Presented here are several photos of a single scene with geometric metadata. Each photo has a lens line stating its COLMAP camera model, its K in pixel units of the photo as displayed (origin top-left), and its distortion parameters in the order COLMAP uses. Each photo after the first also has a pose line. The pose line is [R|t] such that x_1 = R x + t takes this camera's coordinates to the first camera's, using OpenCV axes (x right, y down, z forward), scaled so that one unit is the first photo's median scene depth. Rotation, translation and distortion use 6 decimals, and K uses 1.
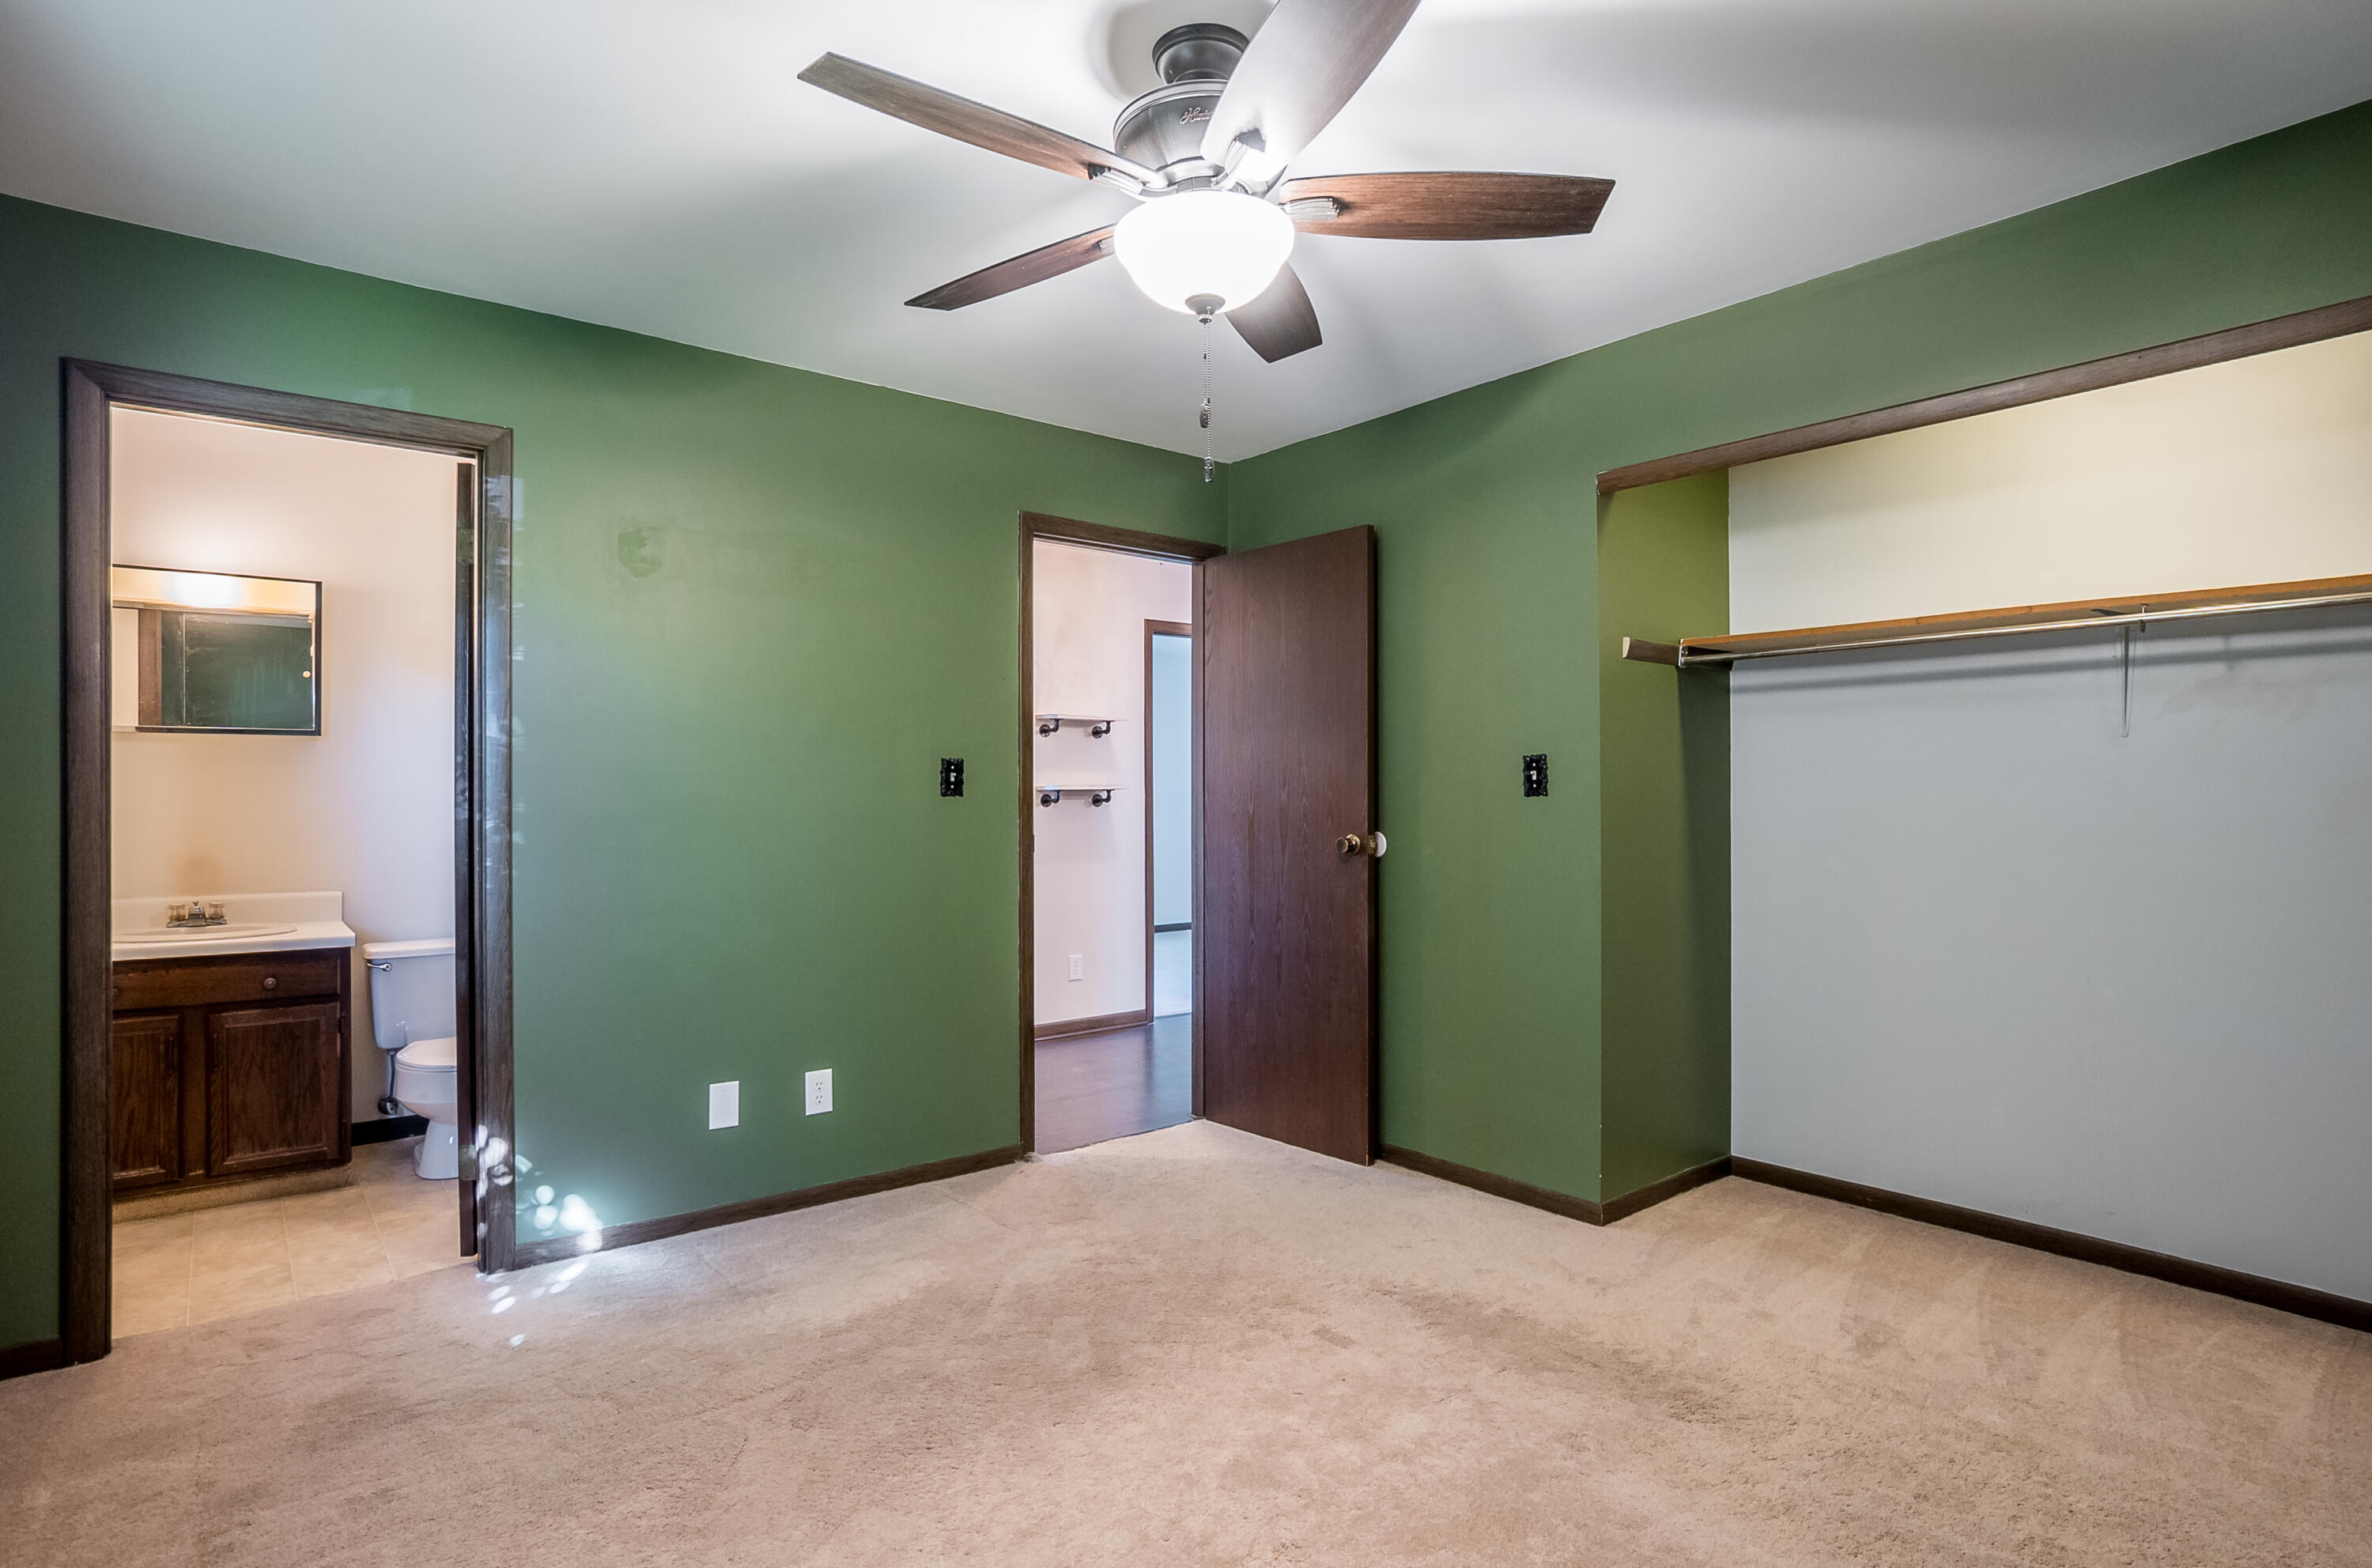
lens RADIAL K [[1263.9, 0, 1187.8], [0, 1263.9, 801.3], [0, 0, 1]] dist [-0.024484, 0.014284]
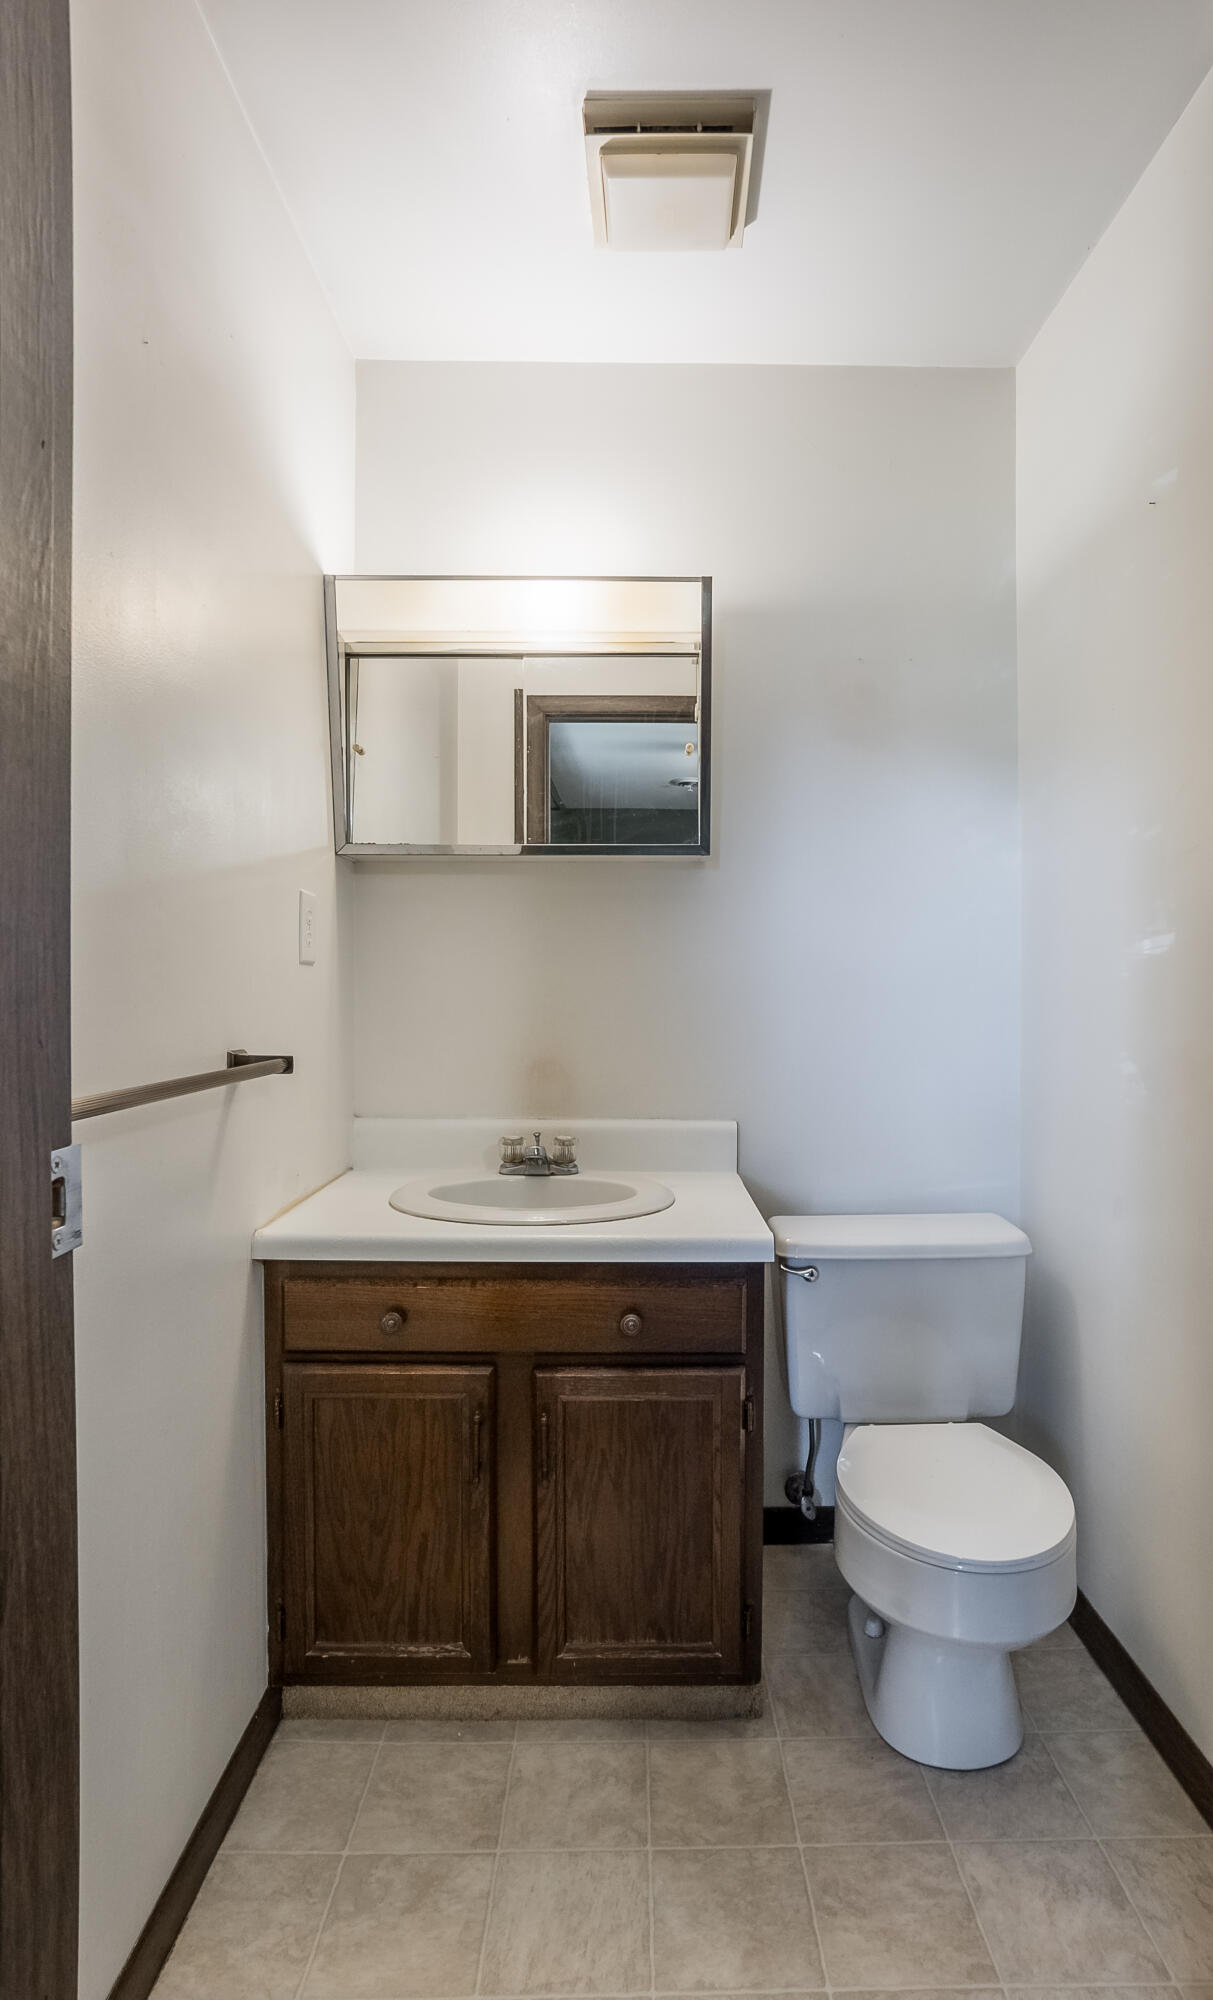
lens RADIAL K [[1032.9, 0, 604.3], [0, 1032.9, 994.9], [0, 0, 1]] dist [-0.002231, -0.000108]
pose [[0.776302, 0.008851, -0.630299, -0.481863], [-0.001639, 0.999926, 0.012023, 0.006929], [0.630359, -0.008301, 0.776259, 0.674014]]
